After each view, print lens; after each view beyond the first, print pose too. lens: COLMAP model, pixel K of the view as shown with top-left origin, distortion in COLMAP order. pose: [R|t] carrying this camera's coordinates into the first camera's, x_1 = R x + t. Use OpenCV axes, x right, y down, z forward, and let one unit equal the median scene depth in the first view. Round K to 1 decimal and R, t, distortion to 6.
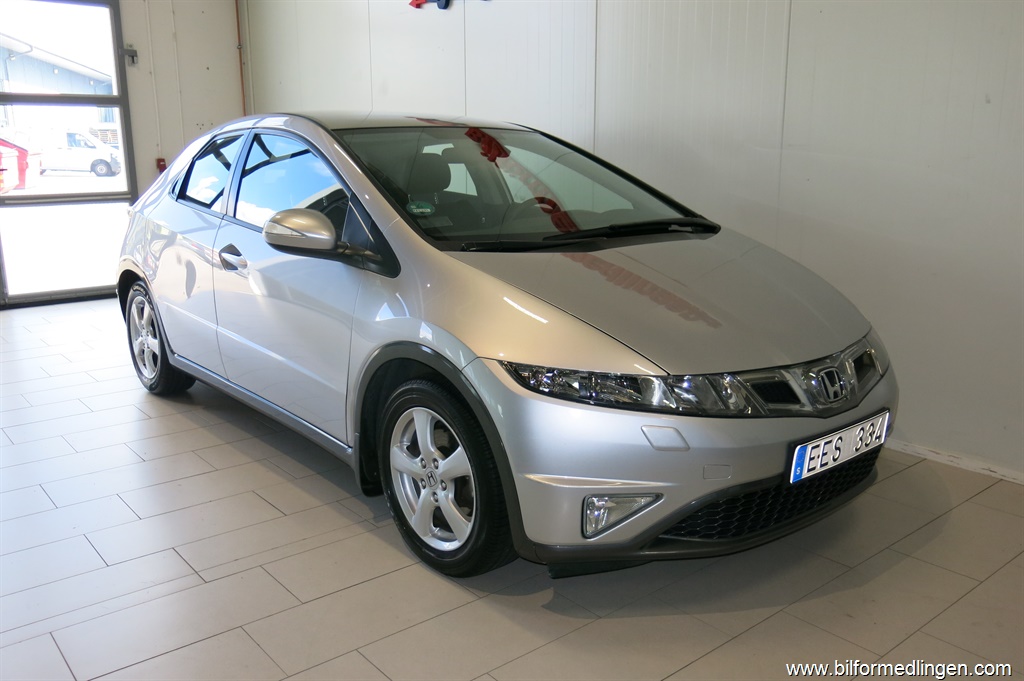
lens RADIAL K [[853.3, 0, 512.0], [0, 853.3, 340.5], [0, 0, 1]] dist [-0.000090, -0.000318]
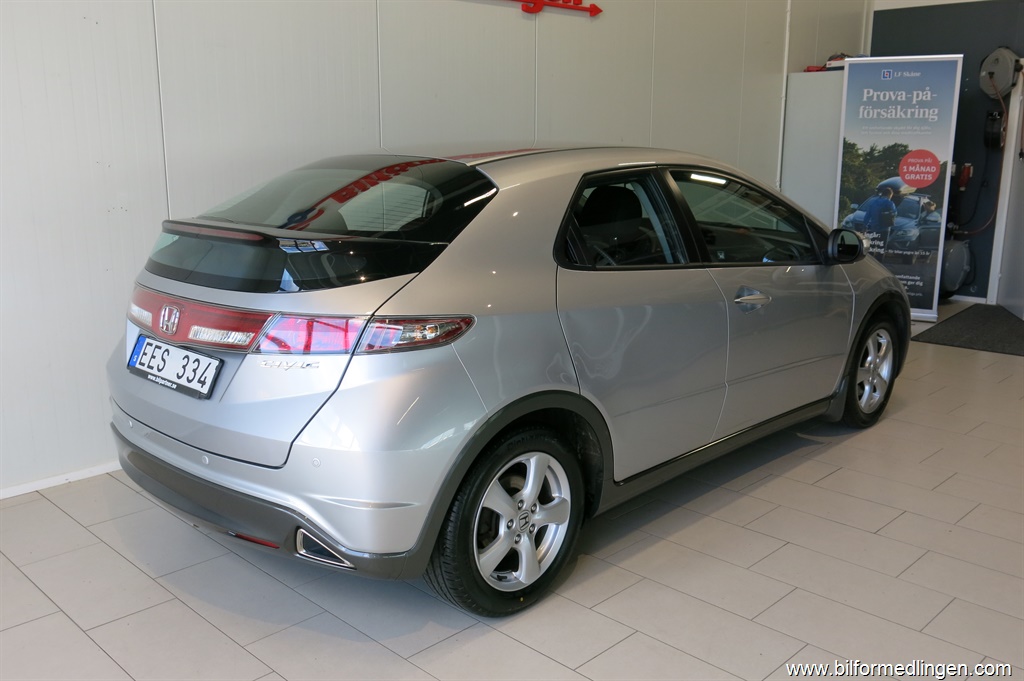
lens RADIAL K [[934.6, 0, 512.0], [0, 934.6, 340.5], [0, 0, 1]] dist [-0.003734, -0.002434]
pose [[-0.110659, -0.207744, 0.971904, -1.719587], [0.215101, 0.949725, 0.227495, -0.451504], [-0.970302, 0.234232, -0.060409, 1.699714]]
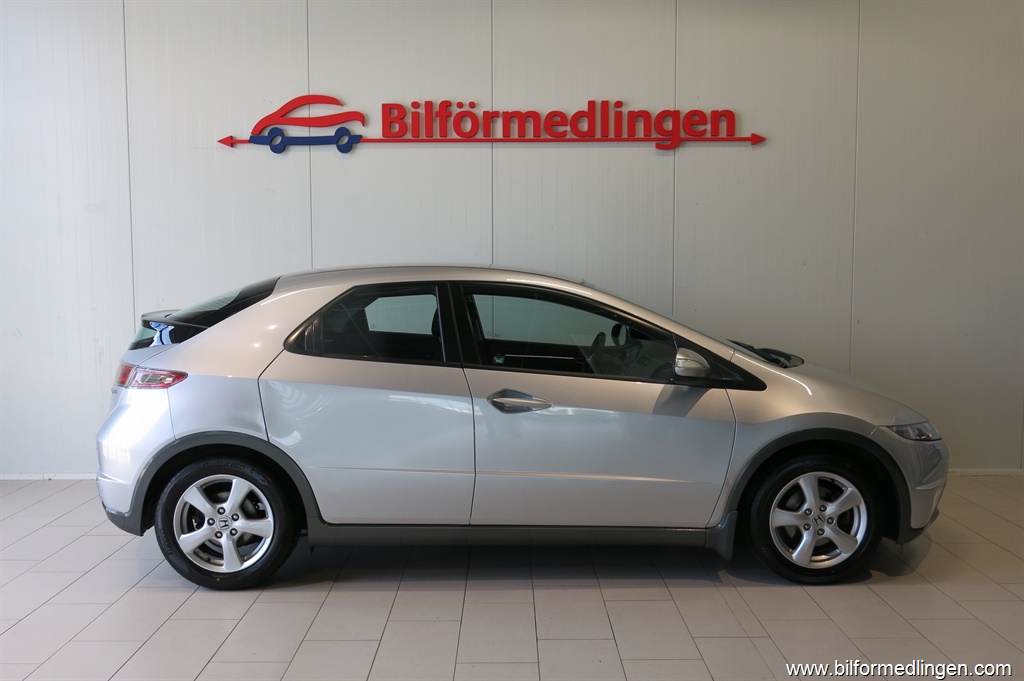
lens RADIAL K [[934.6, 0, 512.0], [0, 934.6, 340.5], [0, 0, 1]] dist [-0.003734, -0.002434]
pose [[0.633253, -0.057258, 0.771824, -1.580220], [0.165988, 0.984102, -0.063181, -0.125590], [-0.755935, 0.168123, 0.632690, 0.298779]]
